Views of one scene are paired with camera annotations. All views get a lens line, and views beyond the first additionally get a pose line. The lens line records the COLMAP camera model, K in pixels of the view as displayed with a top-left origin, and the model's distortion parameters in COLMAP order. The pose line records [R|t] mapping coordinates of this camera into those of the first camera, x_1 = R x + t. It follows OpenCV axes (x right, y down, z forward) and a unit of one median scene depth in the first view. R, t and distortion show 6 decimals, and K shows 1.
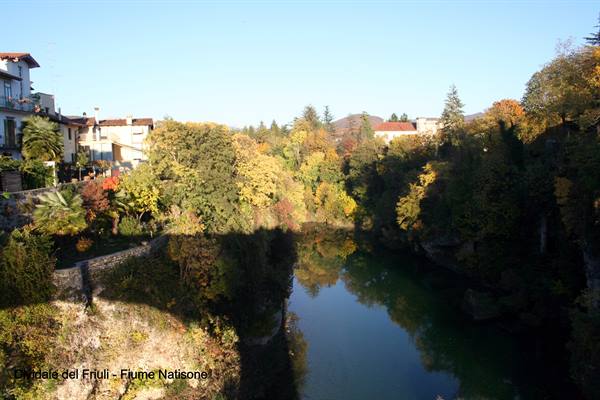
lens RADIAL K [[465.9, 0, 300.0], [0, 465.9, 200.0], [0, 0, 1]] dist [-0.063034, -0.000171]
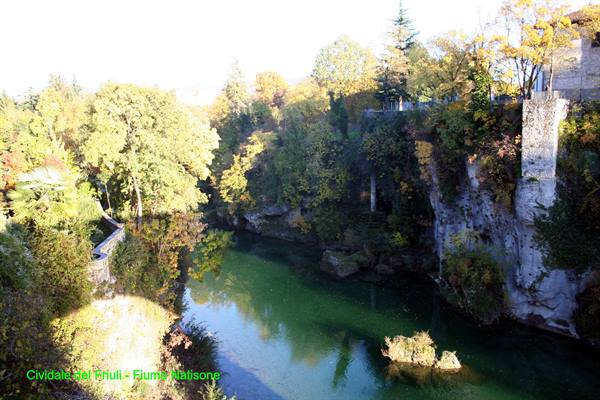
lens RADIAL K [[493.6, 0, 300.0], [0, 493.6, 200.0], [0, 0, 1]] dist [-0.067353, 0.000959]
pose [[0.890596, -0.079407, 0.447810, -0.118231], [0.057512, 0.996399, 0.062306, 0.002061], [-0.451145, -0.029735, 0.891955, 0.011557]]
